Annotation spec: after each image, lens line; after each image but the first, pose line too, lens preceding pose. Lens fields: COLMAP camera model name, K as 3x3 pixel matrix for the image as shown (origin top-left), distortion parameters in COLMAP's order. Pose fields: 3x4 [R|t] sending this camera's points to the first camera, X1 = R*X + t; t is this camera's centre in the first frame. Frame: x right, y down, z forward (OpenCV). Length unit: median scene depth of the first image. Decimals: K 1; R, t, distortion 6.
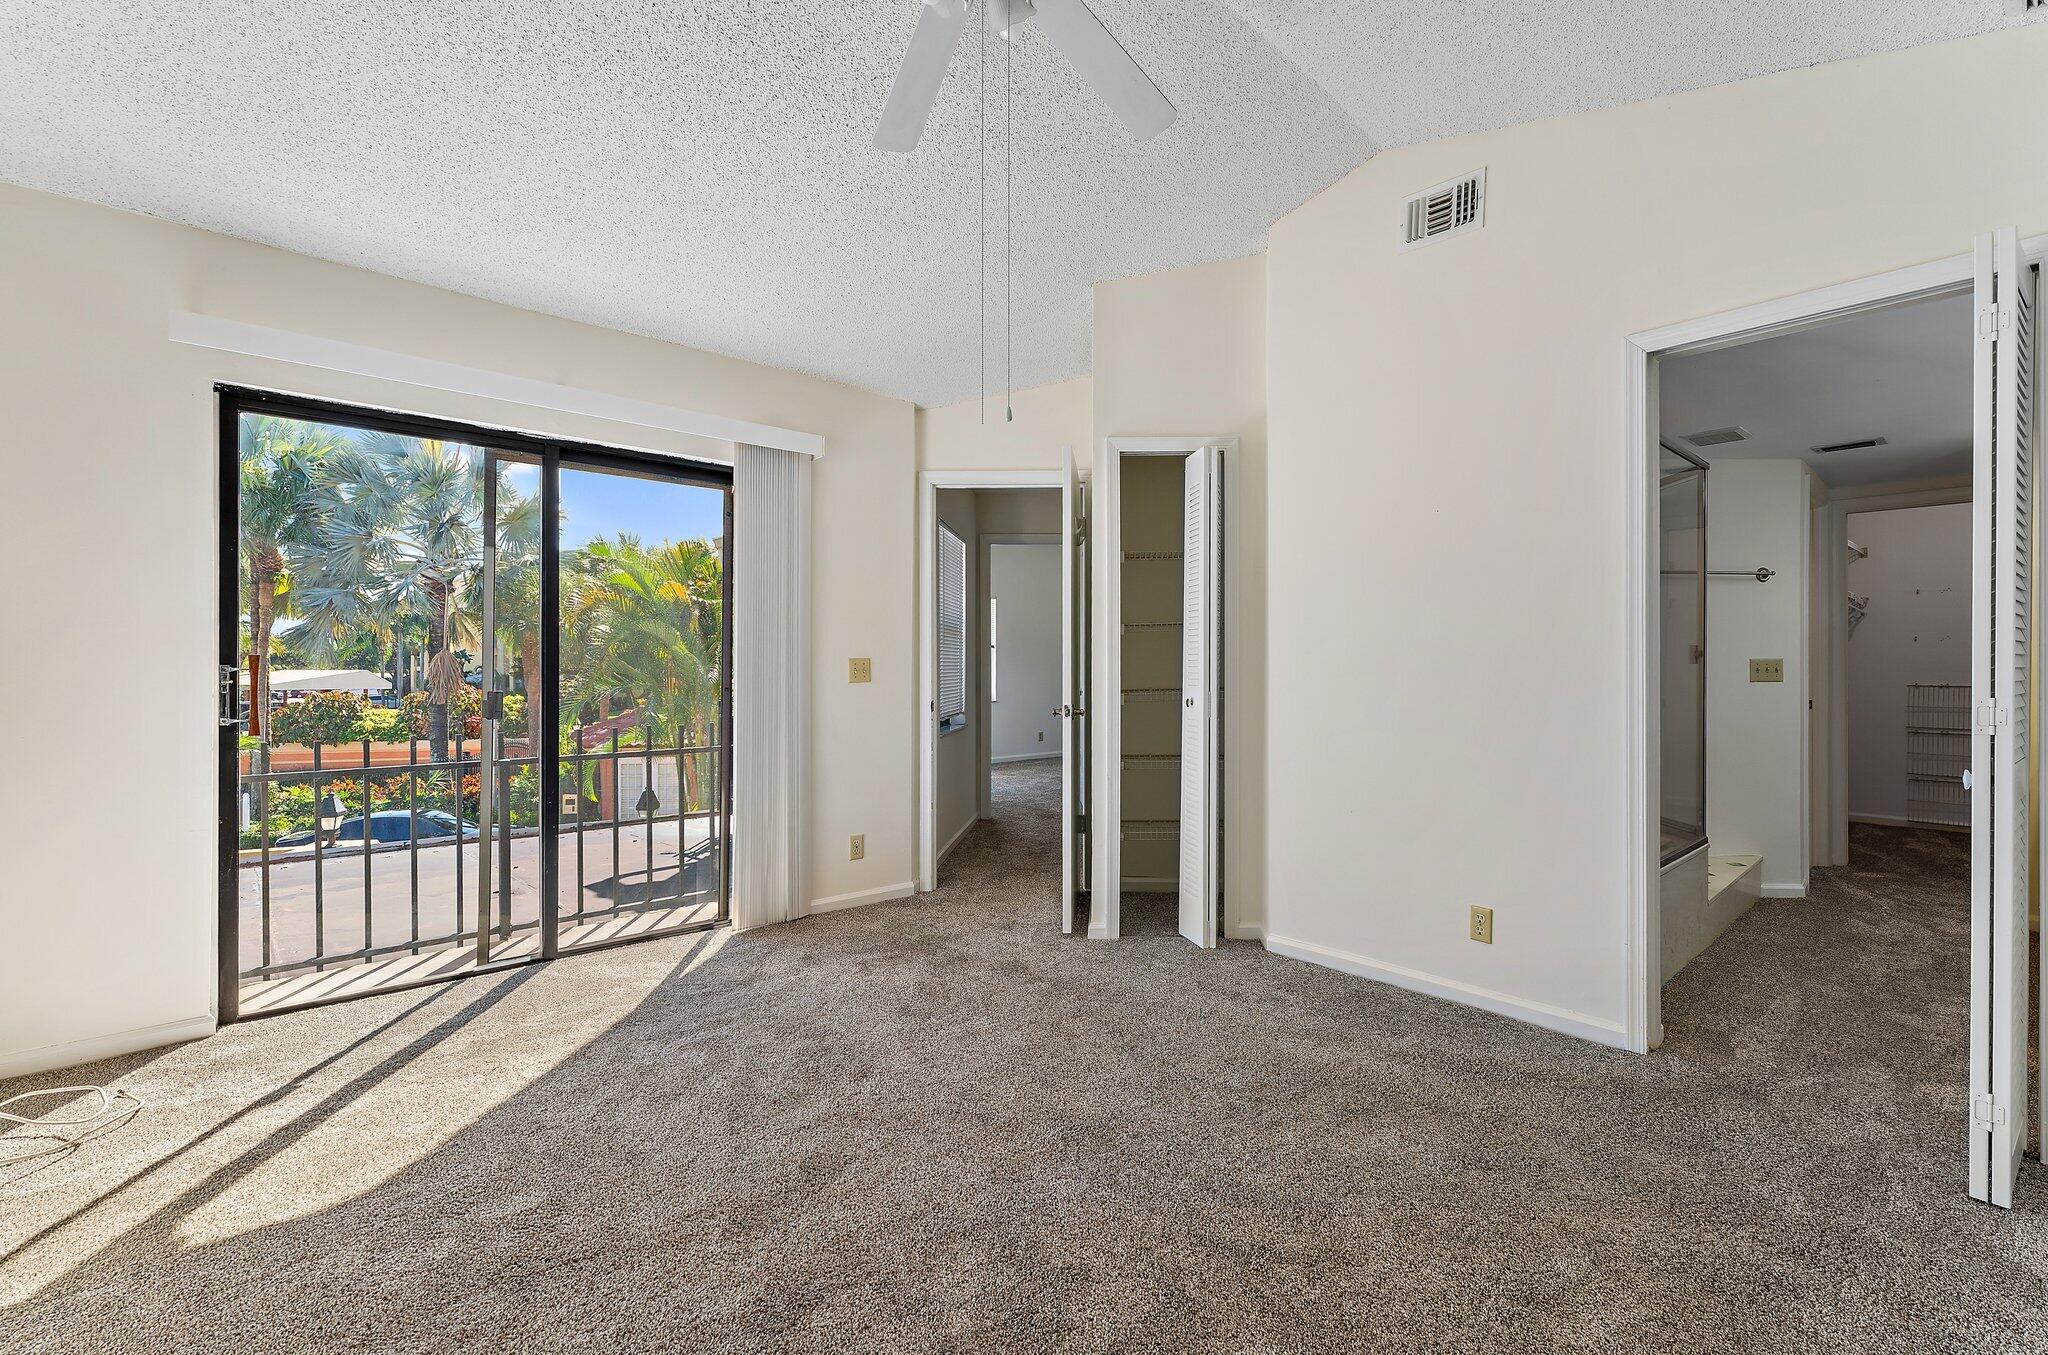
lens RADIAL K [[863.1, 0, 1024.0], [0, 863.1, 677.5], [0, 0, 1]] dist [-0.010941, 0.000087]
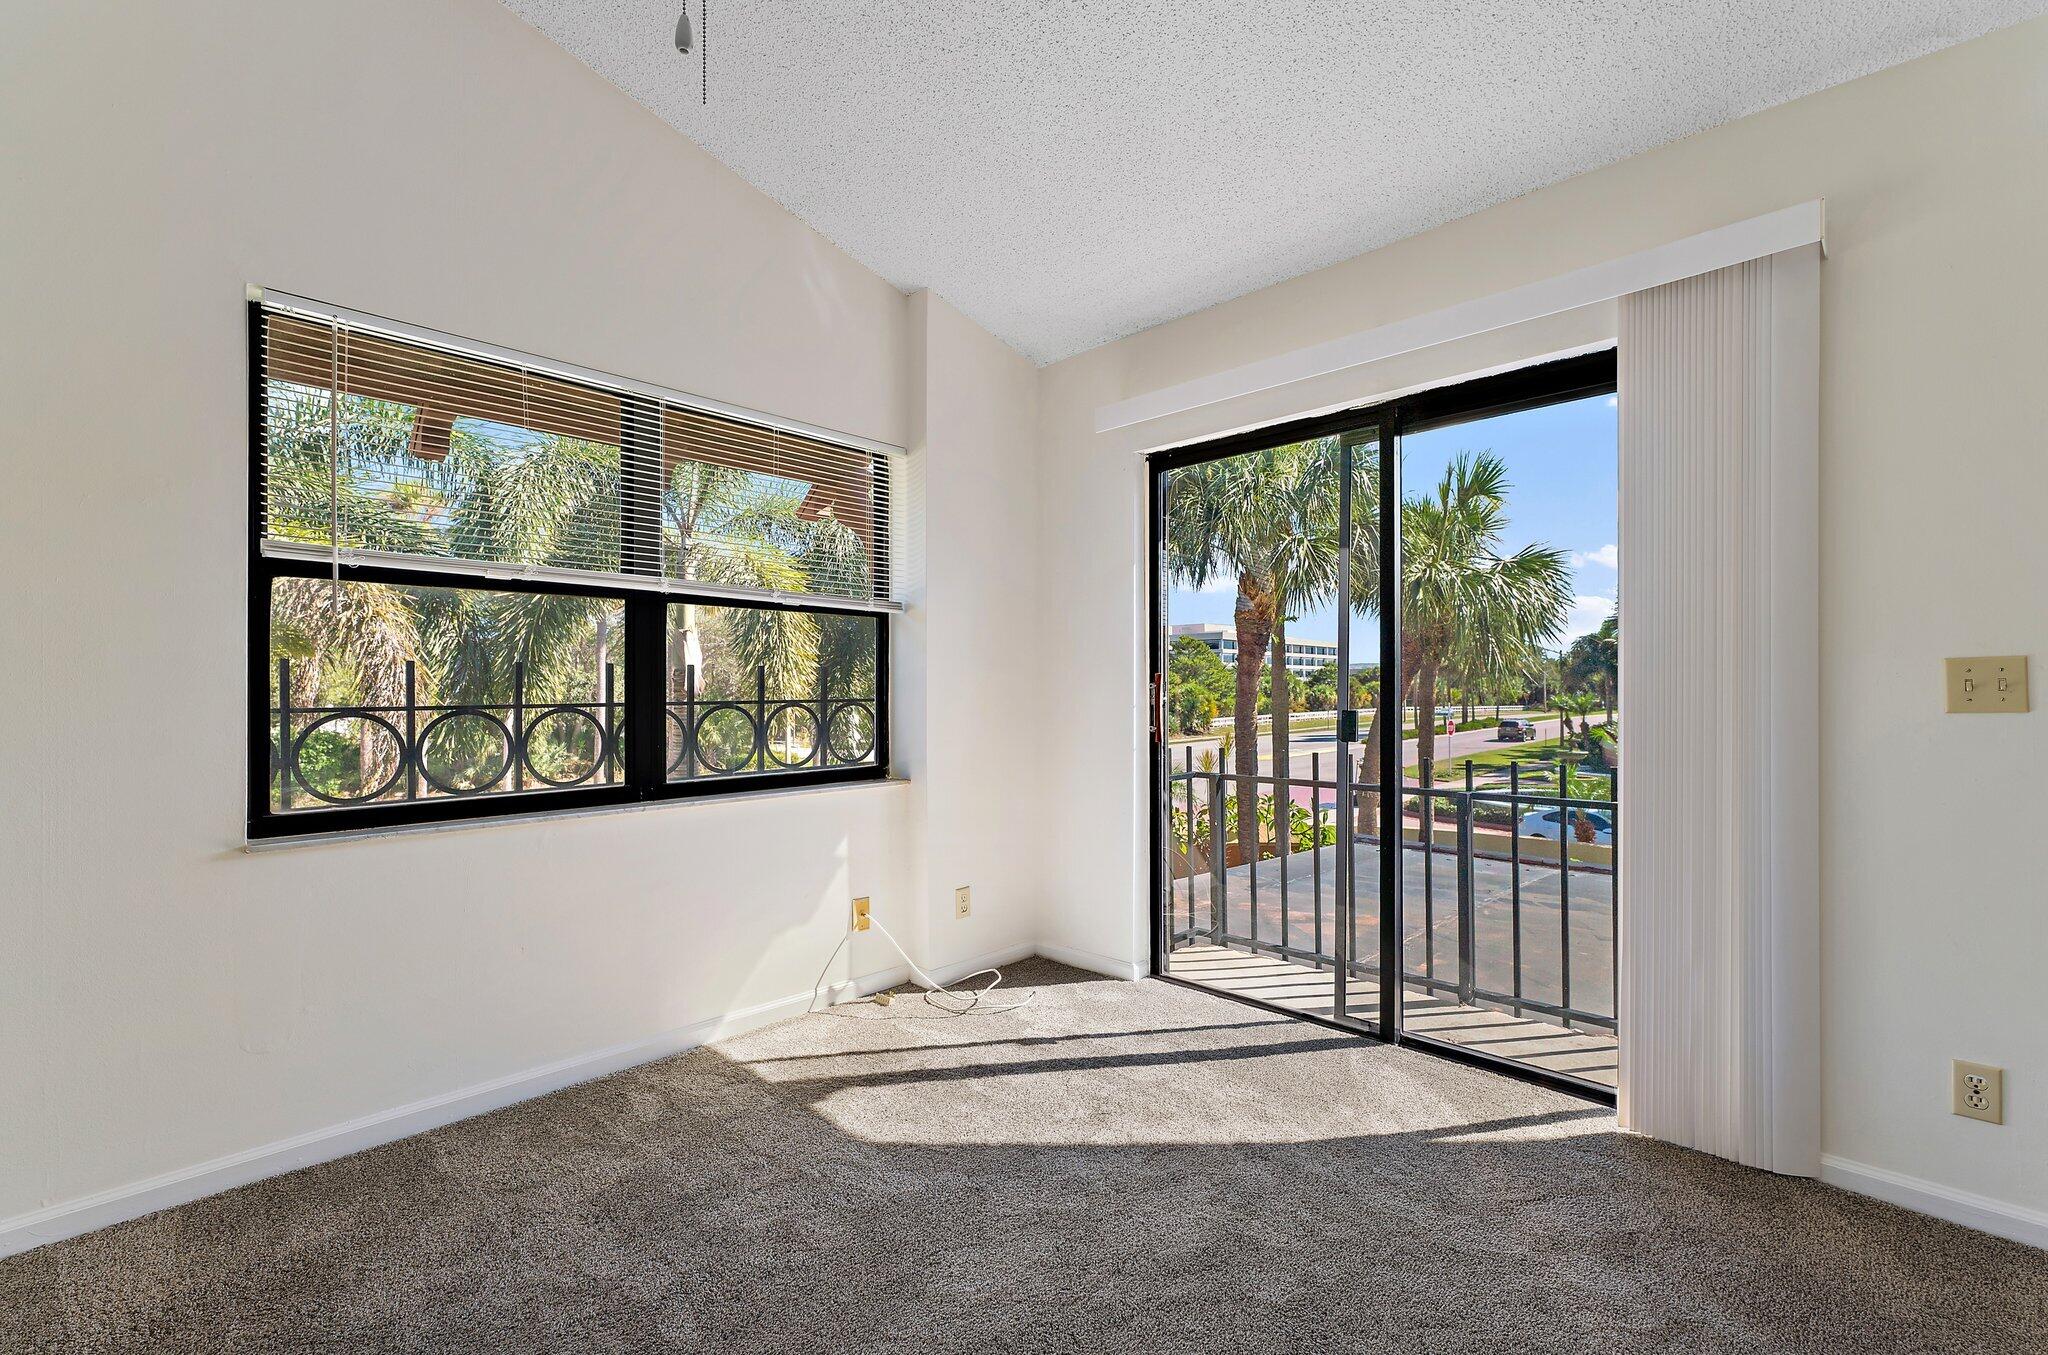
lens RADIAL K [[840.1, 0, 1028.9], [0, 840.1, 693.7], [0, 0, 1]] dist [0.000077, -0.000072]
pose [[0.128743, 0.005956, -0.991660, 0.218683], [-0.005568, 0.999971, 0.005283, -0.003959], [0.991662, 0.004841, 0.128772, 0.627967]]
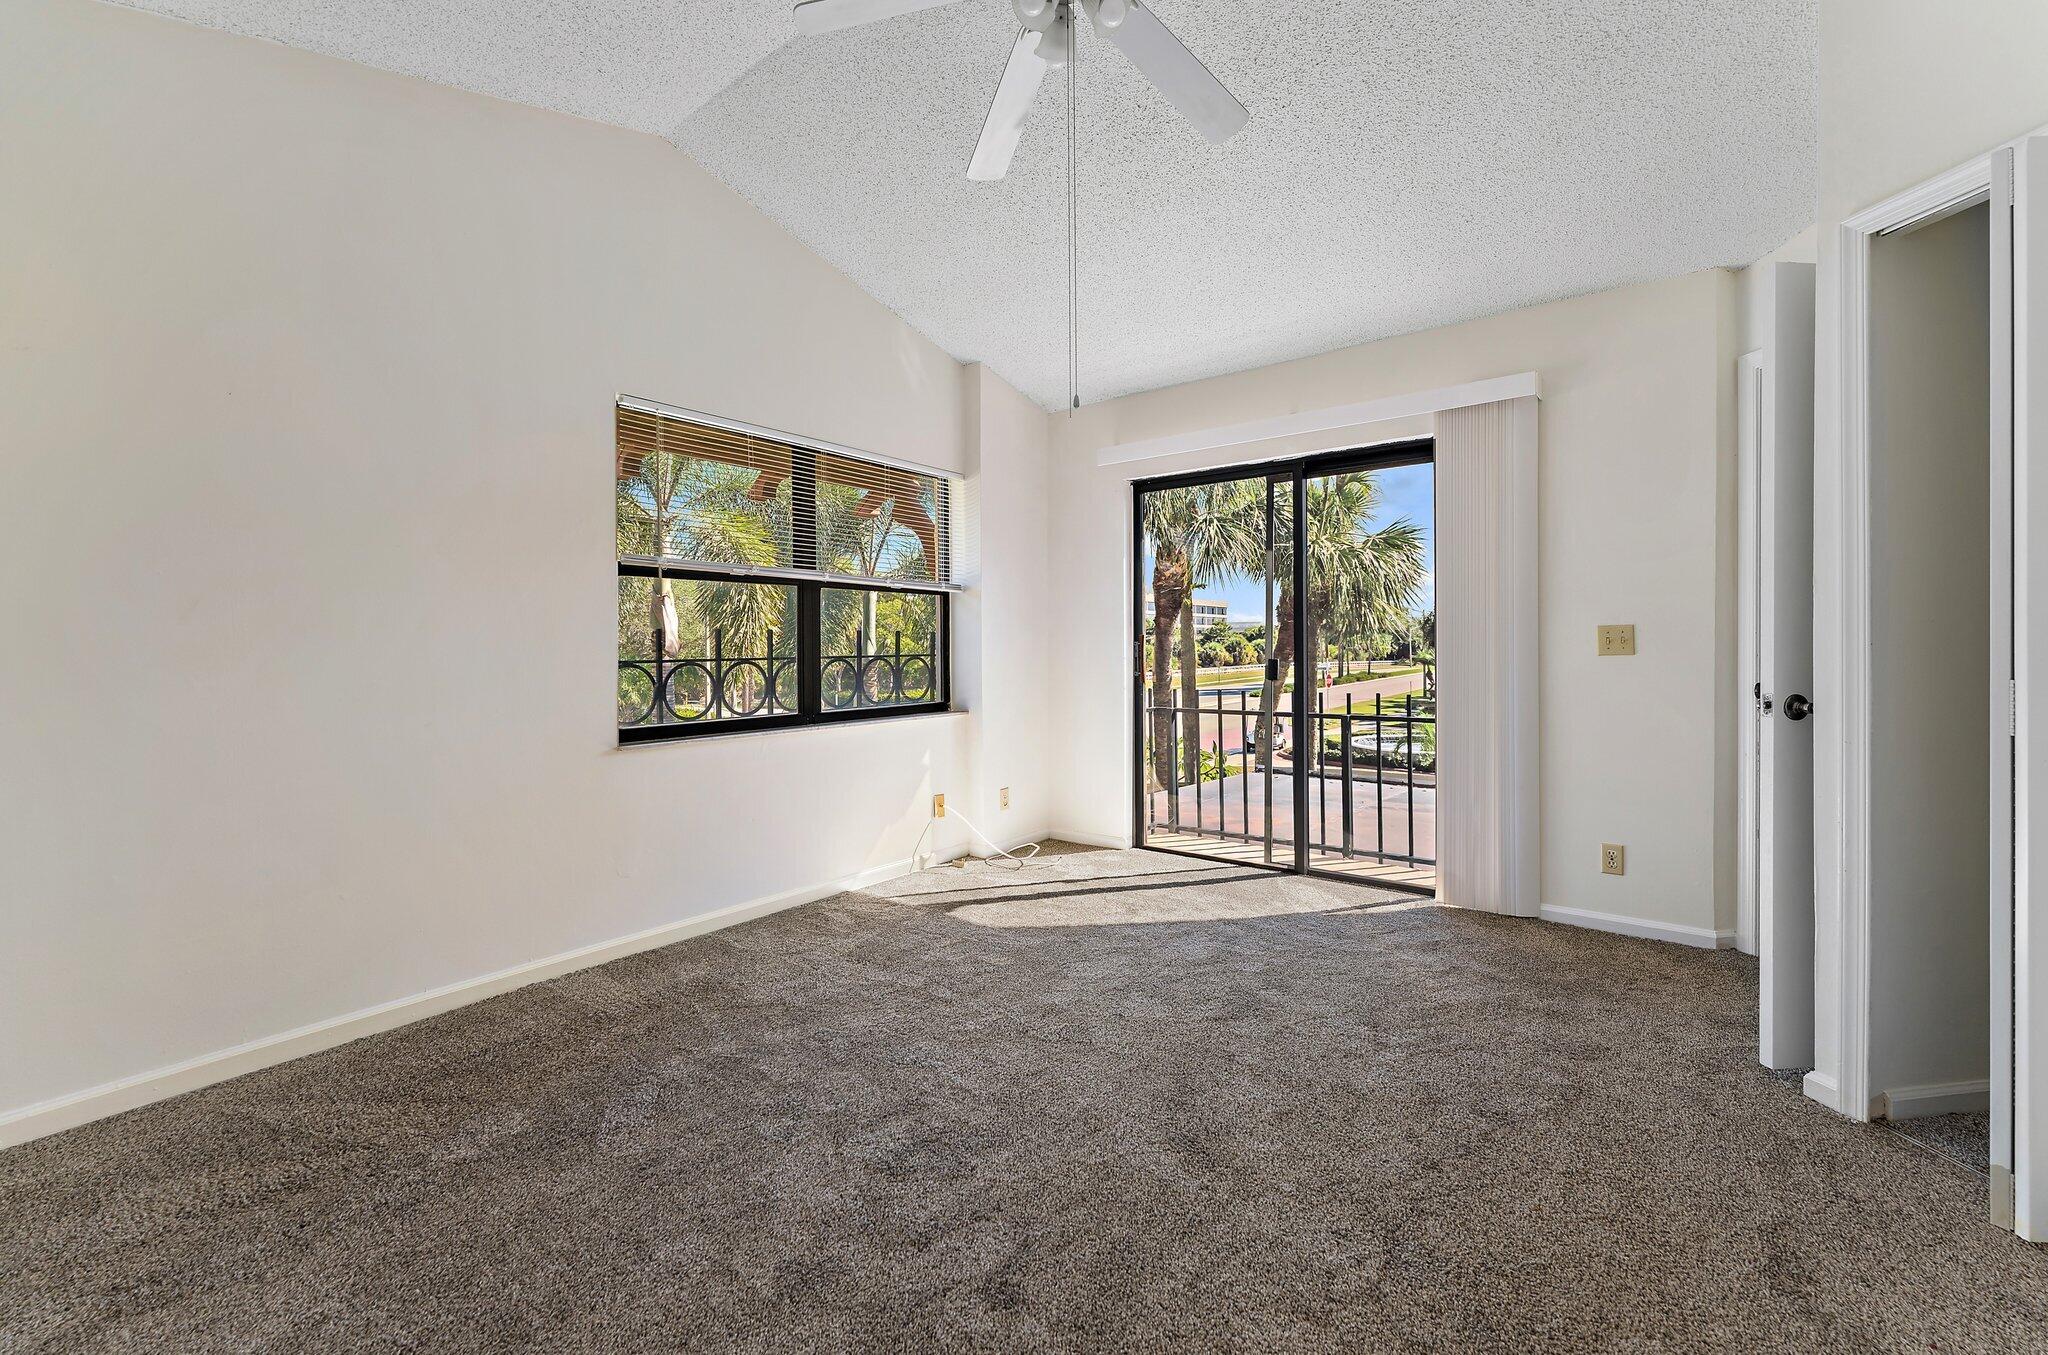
lens RADIAL K [[775.3, 0, 1034.0], [0, 775.3, 656.6], [0, 0, 1]] dist [-0.001019, -0.000046]
pose [[0.228491, 0.010870, -0.973485, 0.516413], [0.000015, 0.999938, 0.011169, -0.000808], [0.973546, -0.002567, 0.228476, 0.410394]]
